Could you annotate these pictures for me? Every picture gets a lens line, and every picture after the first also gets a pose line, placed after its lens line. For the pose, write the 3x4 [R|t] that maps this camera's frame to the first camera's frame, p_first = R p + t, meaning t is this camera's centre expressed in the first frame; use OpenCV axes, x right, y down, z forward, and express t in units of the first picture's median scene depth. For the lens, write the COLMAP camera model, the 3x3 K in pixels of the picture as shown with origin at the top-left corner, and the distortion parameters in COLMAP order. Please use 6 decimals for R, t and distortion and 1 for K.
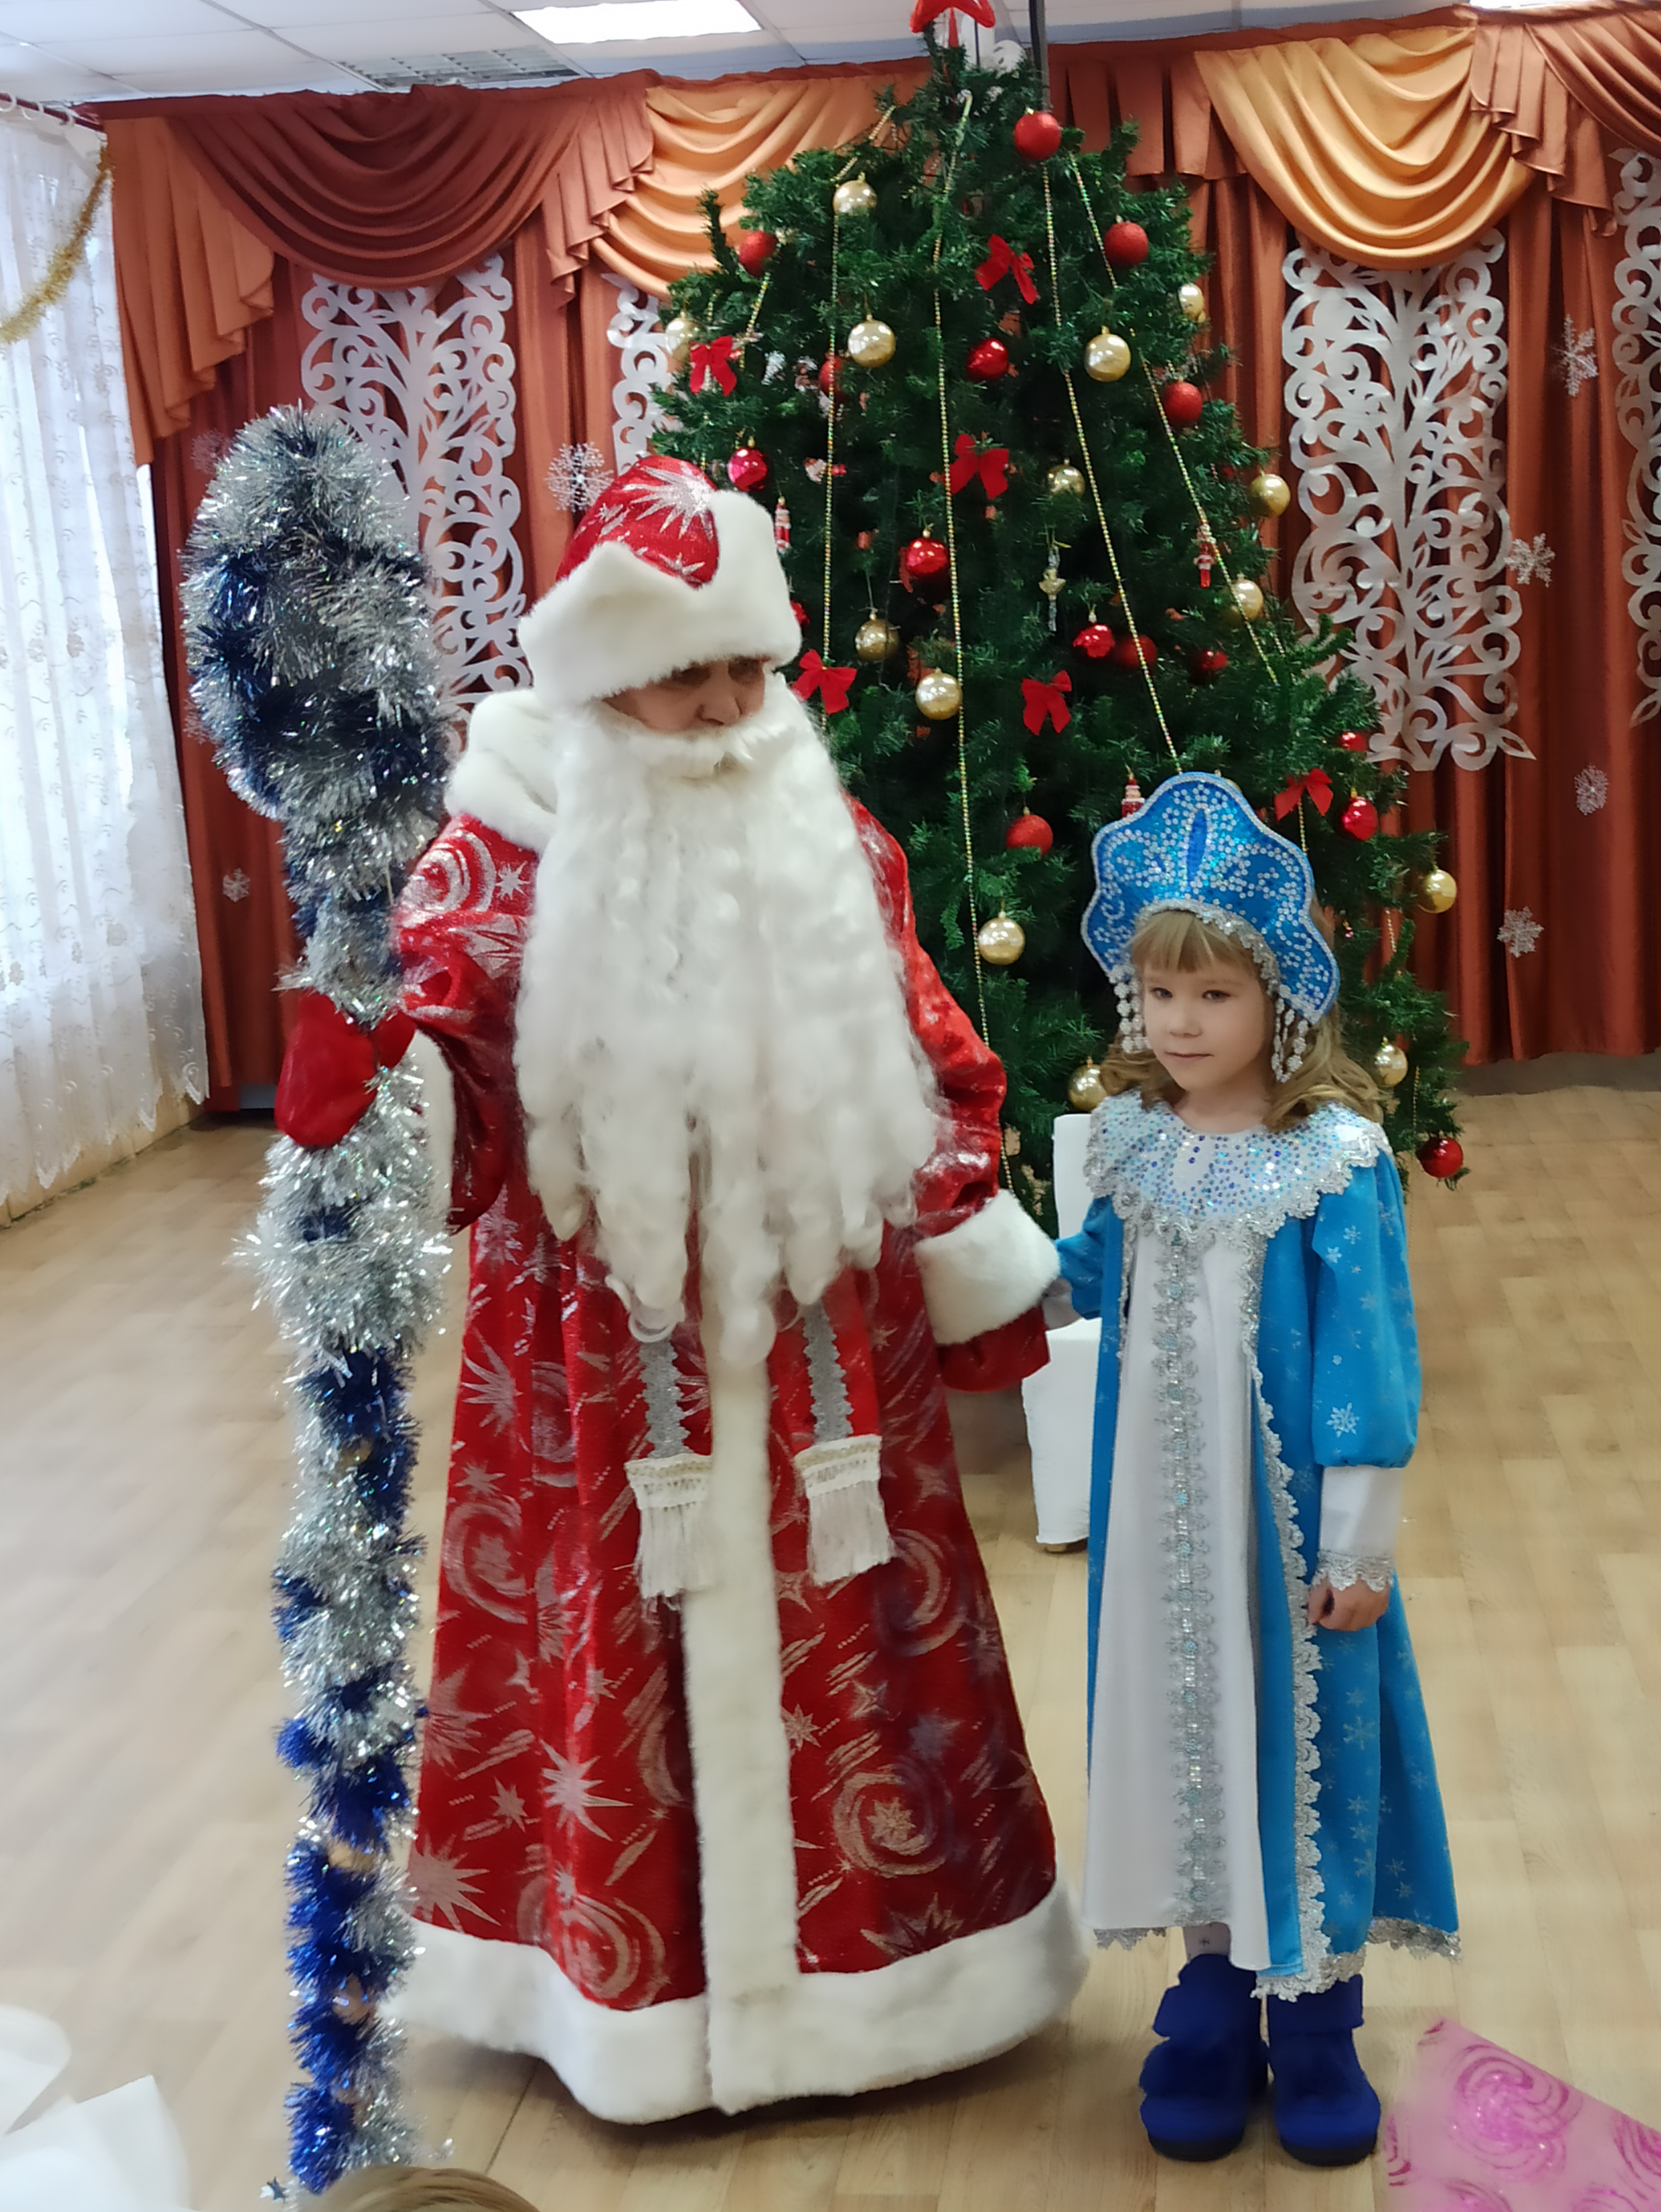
lens RADIAL K [[3470.6, 0, 827.2], [0, 3470.6, 1115.9], [0, 0, 1]] dist [0.083603, -0.153065]
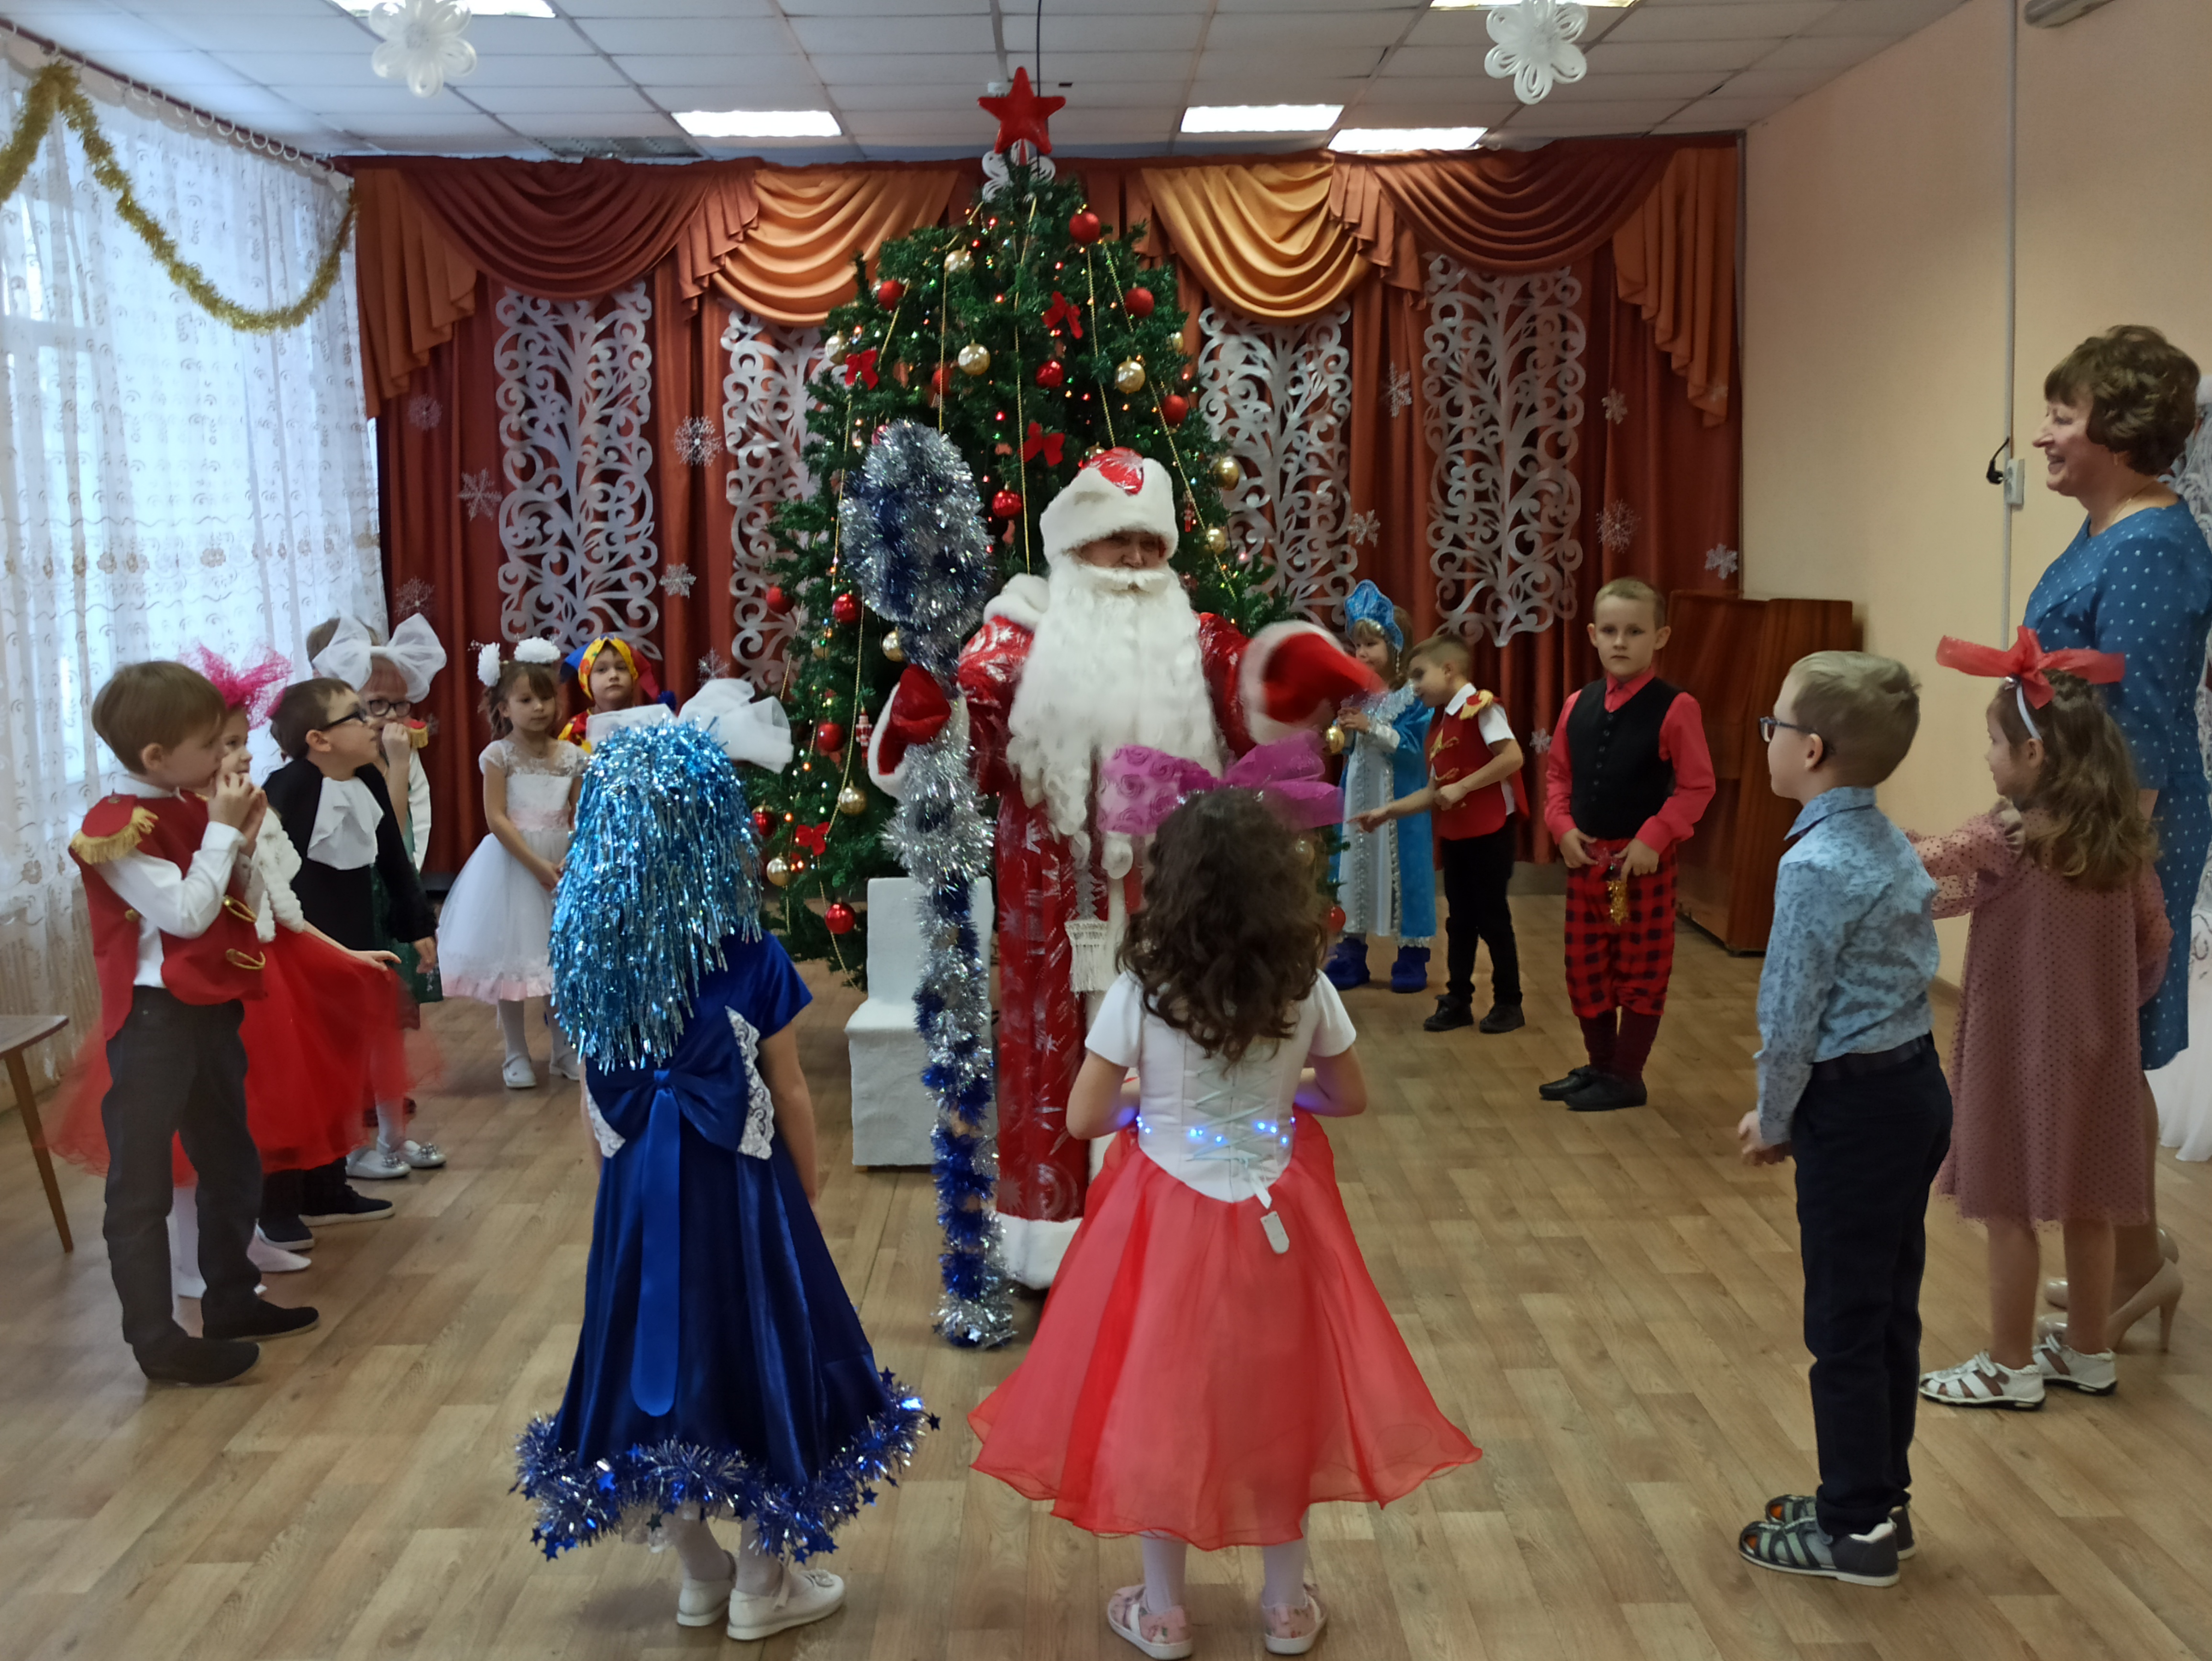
lens RADIAL K [[2692.1, 0, 1103.4], [0, 2692.1, 811.1], [0, 0, 1]] dist [0.072951, -0.023730]
pose [[0.991110, 0.026227, 0.130433, -0.048534], [-0.019396, 0.998386, -0.053372, 0.019771], [-0.131622, 0.050368, 0.990020, -0.087275]]
